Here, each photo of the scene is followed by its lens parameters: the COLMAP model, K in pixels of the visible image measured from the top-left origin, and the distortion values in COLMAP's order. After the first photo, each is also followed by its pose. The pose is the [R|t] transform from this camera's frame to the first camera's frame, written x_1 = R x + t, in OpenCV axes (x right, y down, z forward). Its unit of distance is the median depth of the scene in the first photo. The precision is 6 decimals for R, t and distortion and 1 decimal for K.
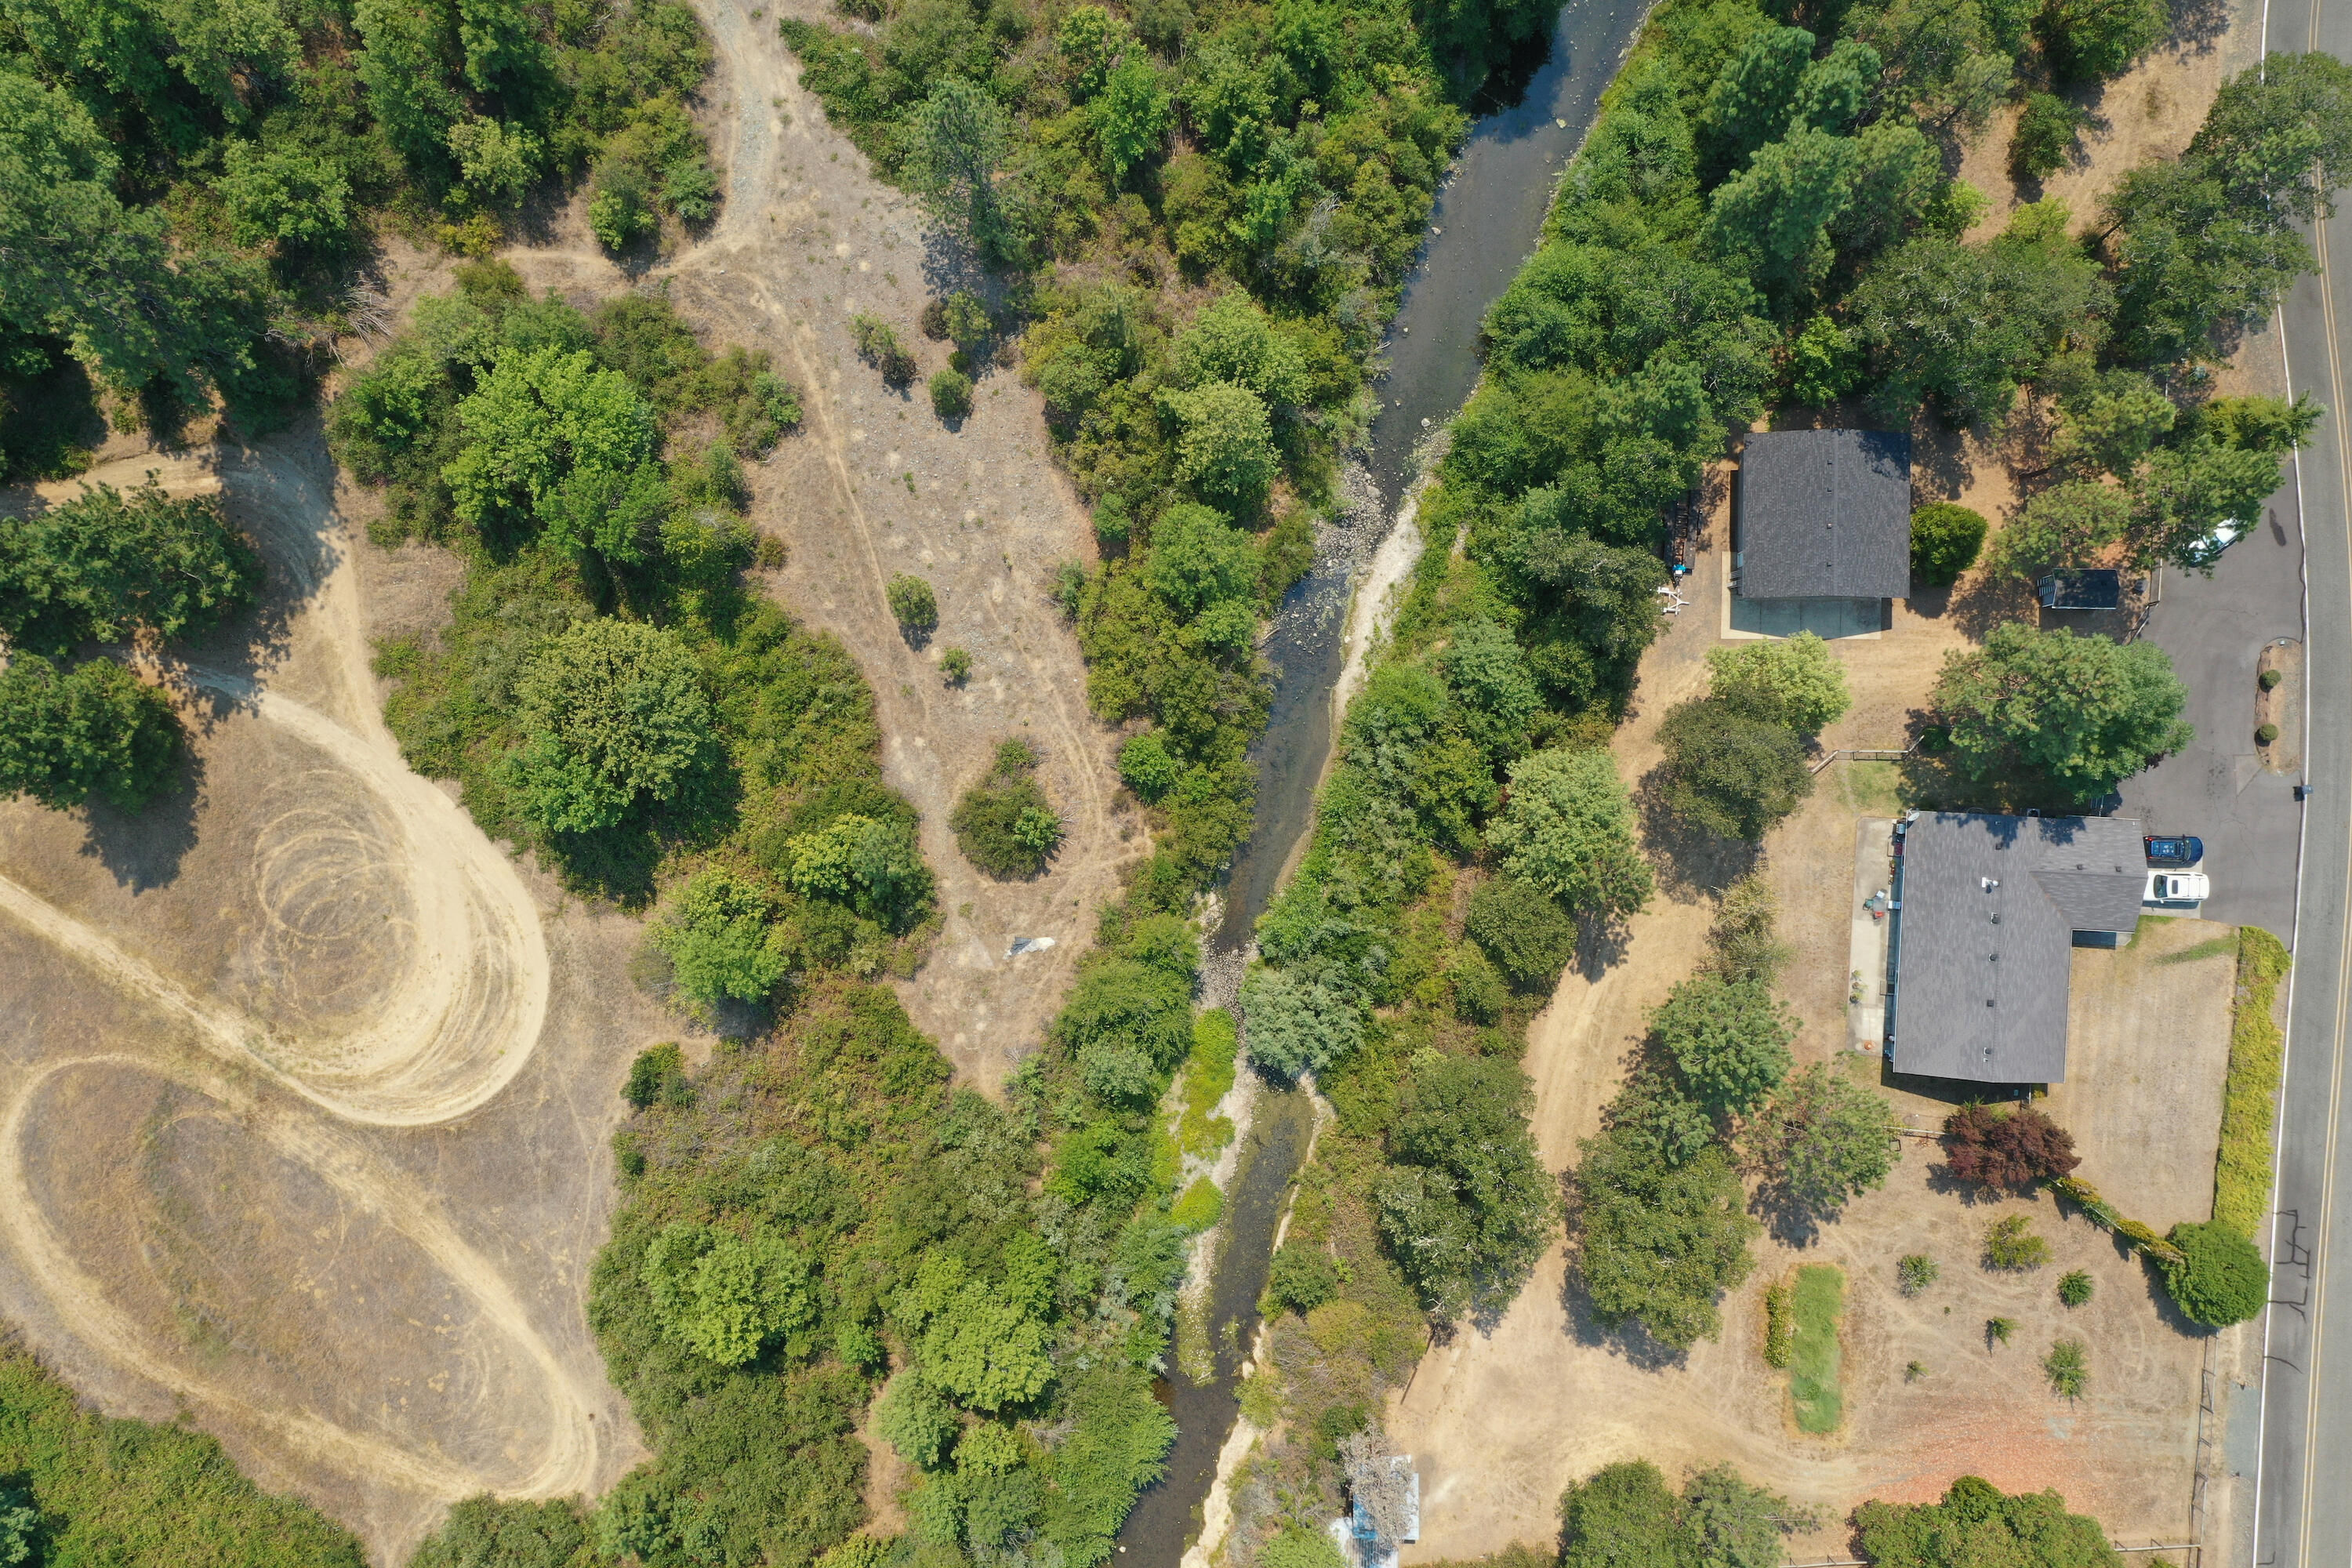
lens RADIAL K [[1912.7, 0, 1174.7], [0, 1912.7, 774.9], [0, 0, 1]] dist [0.008655, 0.012705]
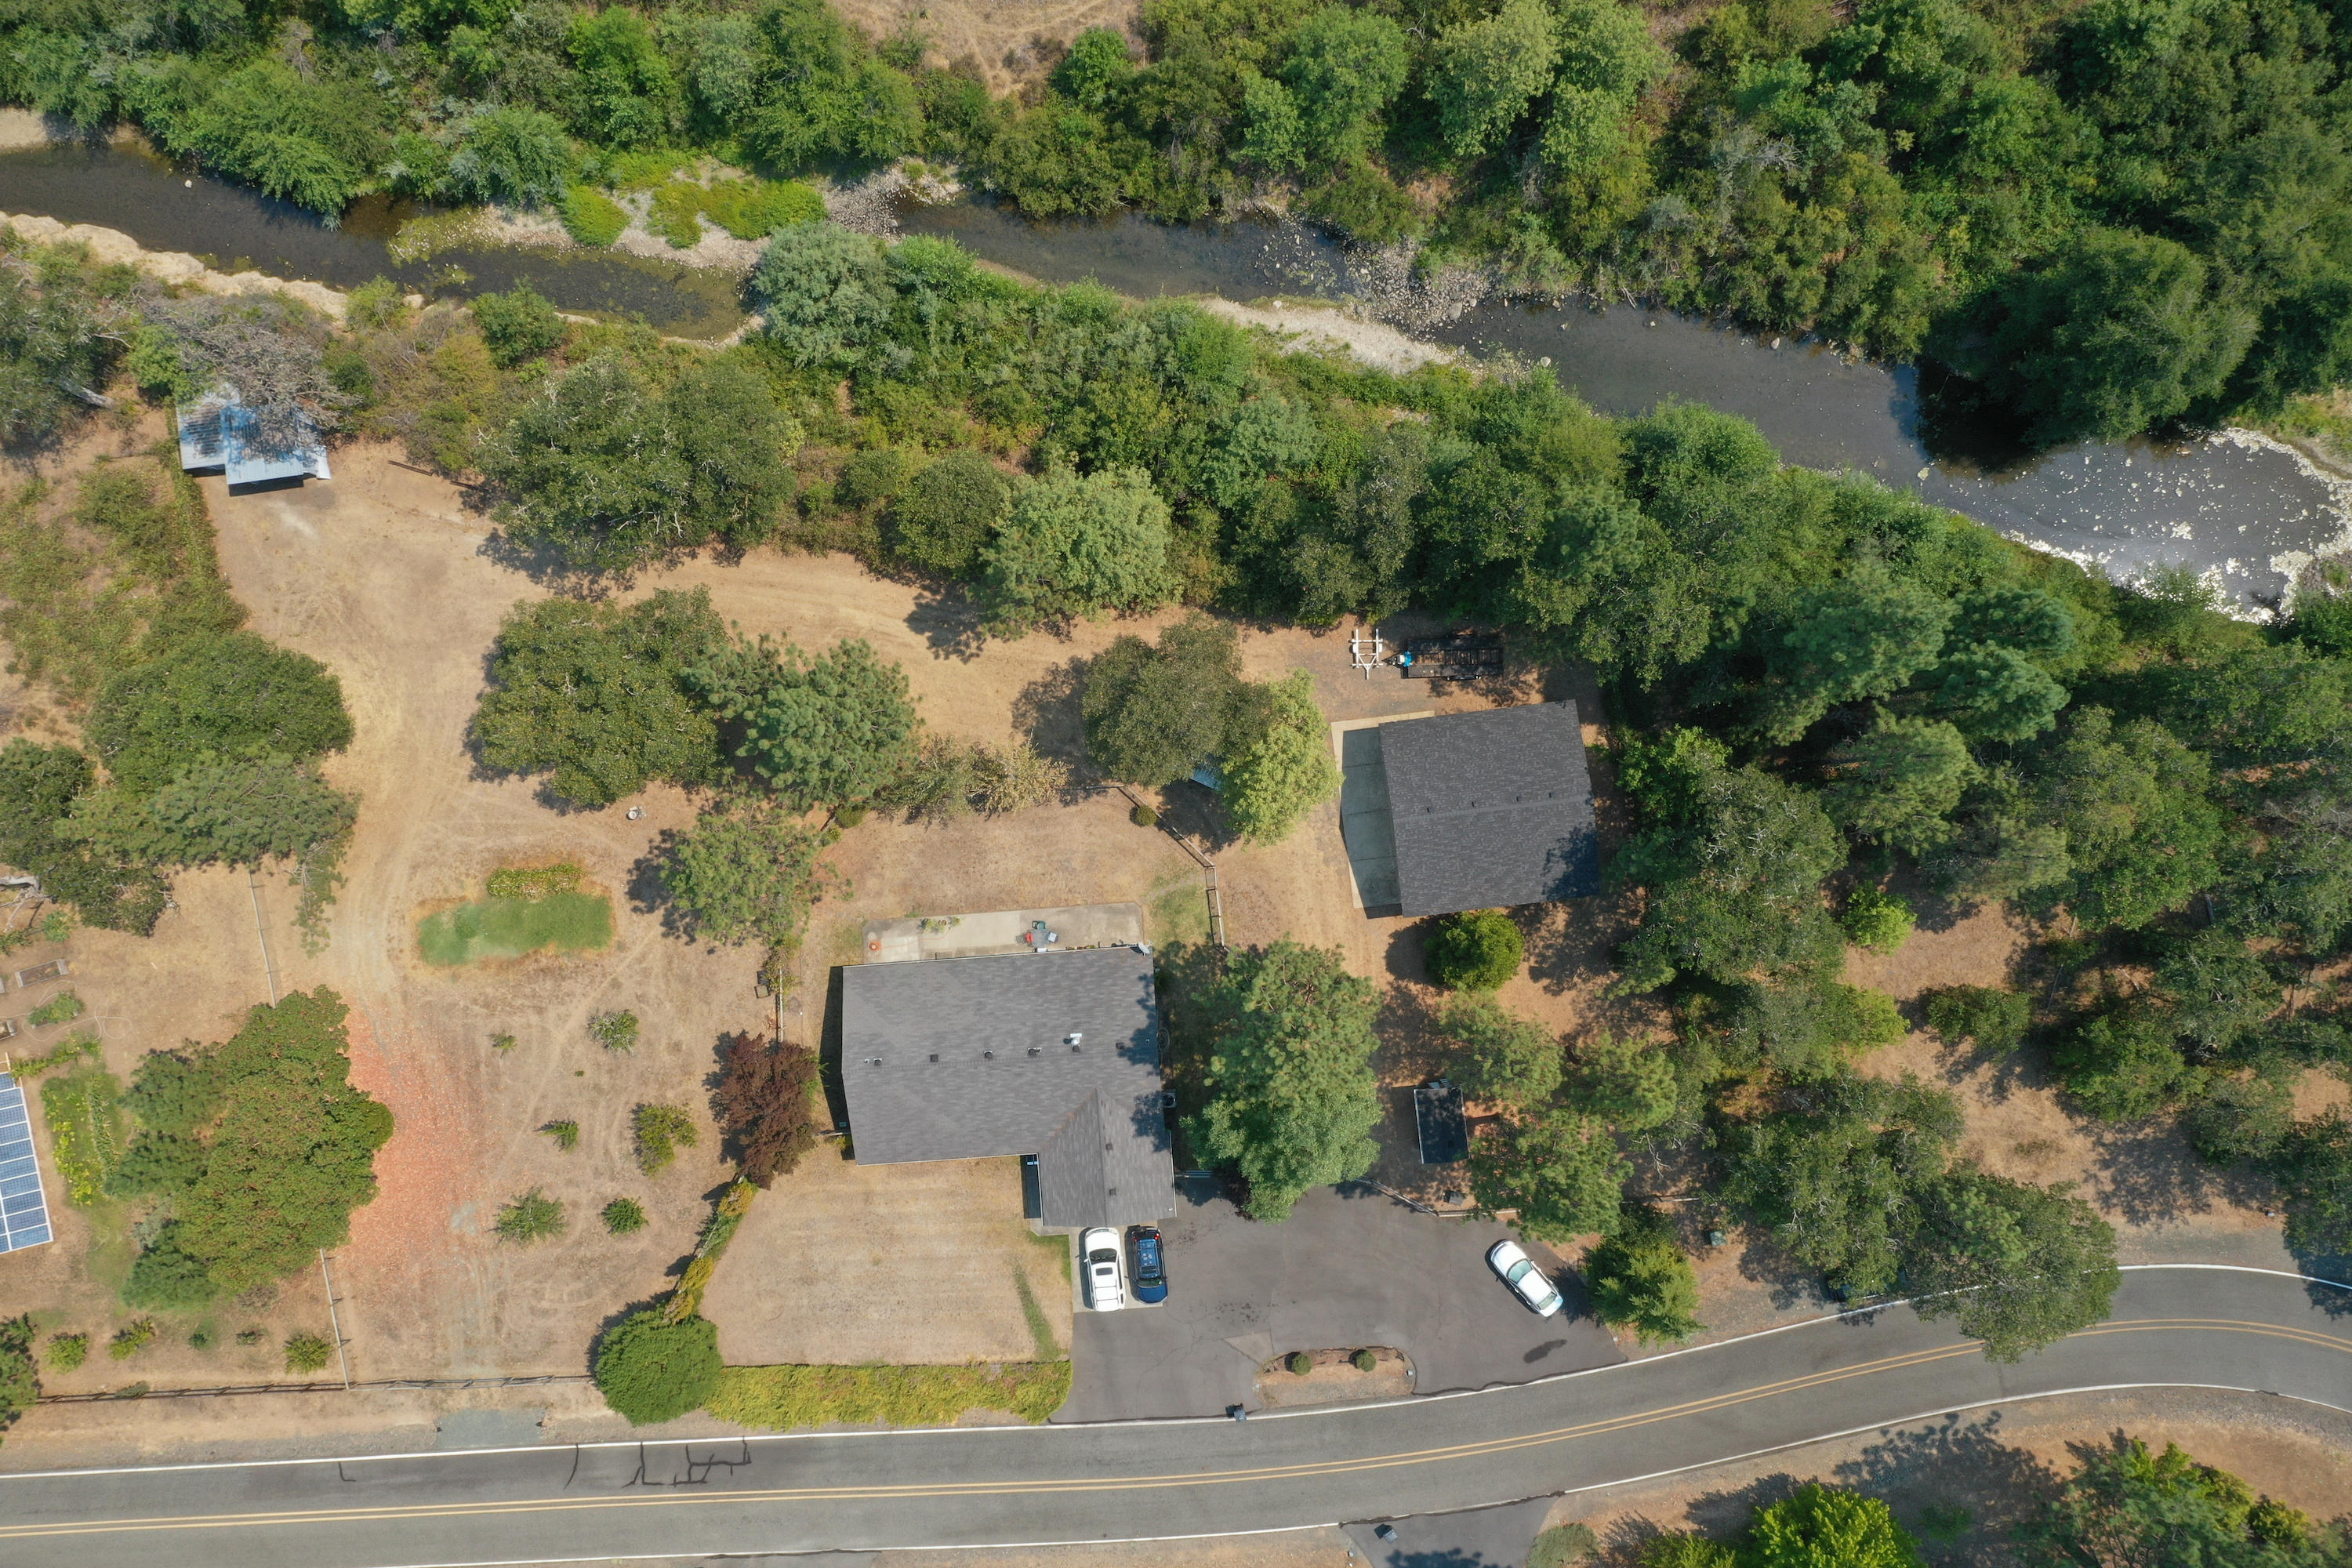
lens RADIAL K [[1899.2, 0, 1181.3], [0, 1899.2, 792.7], [0, 0, 1]] dist [0.016469, -0.003918]
pose [[0.130233, 0.991427, 0.010626, 0.302237], [-0.990912, 0.129786, 0.035353, -0.031920], [0.033670, -0.015134, 0.999318, 0.163586]]
